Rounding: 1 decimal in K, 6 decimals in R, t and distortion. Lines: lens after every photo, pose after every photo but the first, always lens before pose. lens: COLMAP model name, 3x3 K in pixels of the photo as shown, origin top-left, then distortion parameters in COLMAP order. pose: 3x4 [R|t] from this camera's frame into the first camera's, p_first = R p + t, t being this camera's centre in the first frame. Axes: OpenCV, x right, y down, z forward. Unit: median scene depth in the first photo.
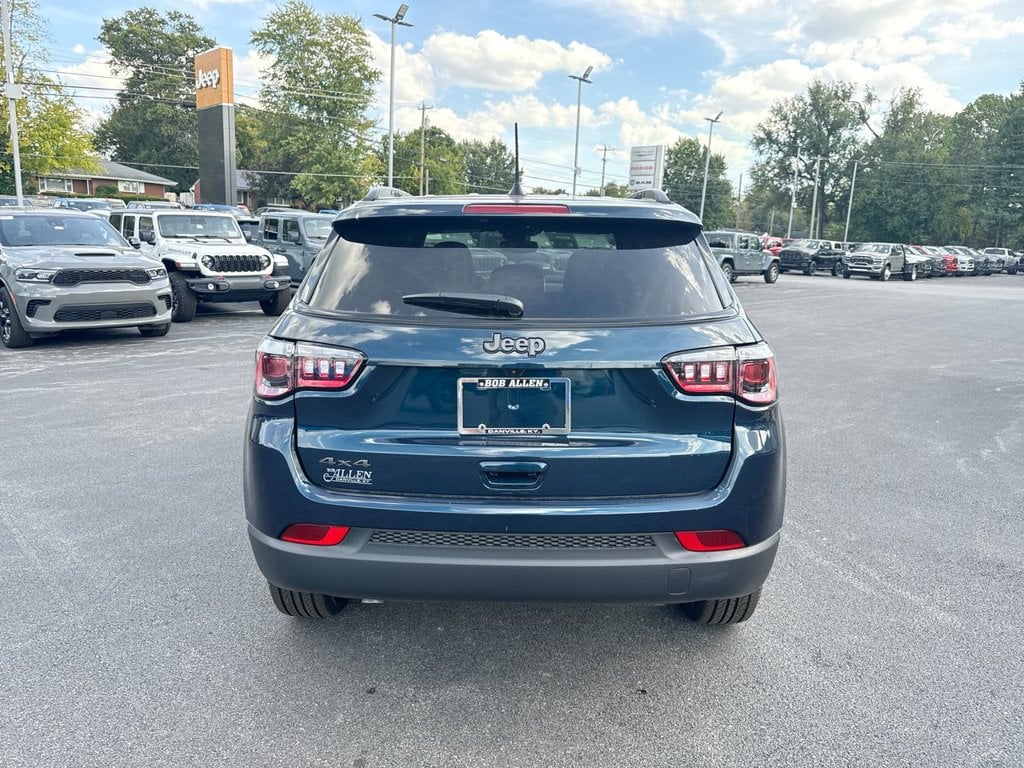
lens RADIAL K [[709.4, 0, 512.0], [0, 709.4, 384.0], [0, 0, 1]] dist [0.030987, -0.025205]
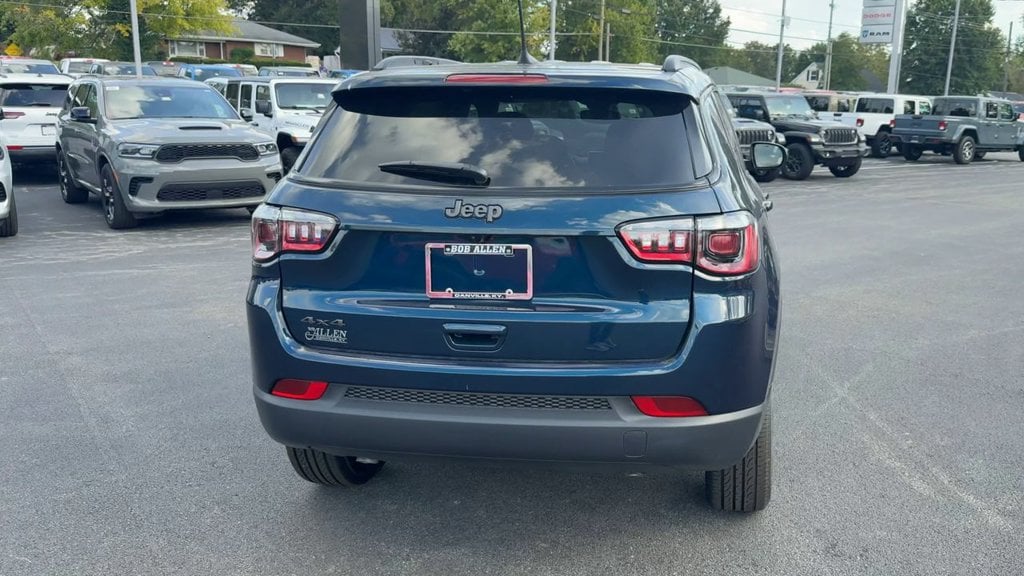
lens RADIAL K [[852.6, 0, 604.3], [0, 852.6, 317.0], [0, 0, 1]] dist [0.083728, -0.110408]
pose [[0.992709, 0.022637, -0.118389, 0.318503], [-0.018240, 0.999108, 0.038094, 0.044579], [0.119146, -0.035657, 0.992236, -0.213938]]
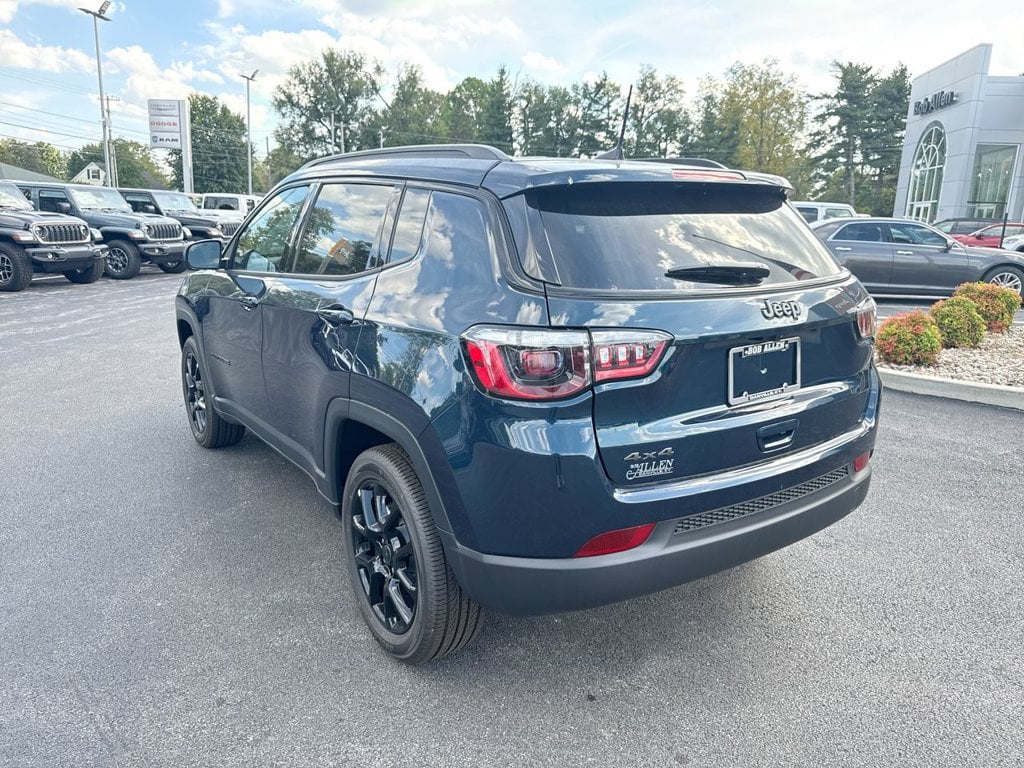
lens RADIAL K [[718.6, 0, 487.9], [0, 718.6, 386.8], [0, 0, 1]] dist [0.026449, -0.002661]
pose [[0.837419, -0.137587, 0.528961, -0.844286], [0.112282, 0.990461, 0.079869, -0.069506], [-0.534904, -0.007491, 0.844880, 0.315100]]
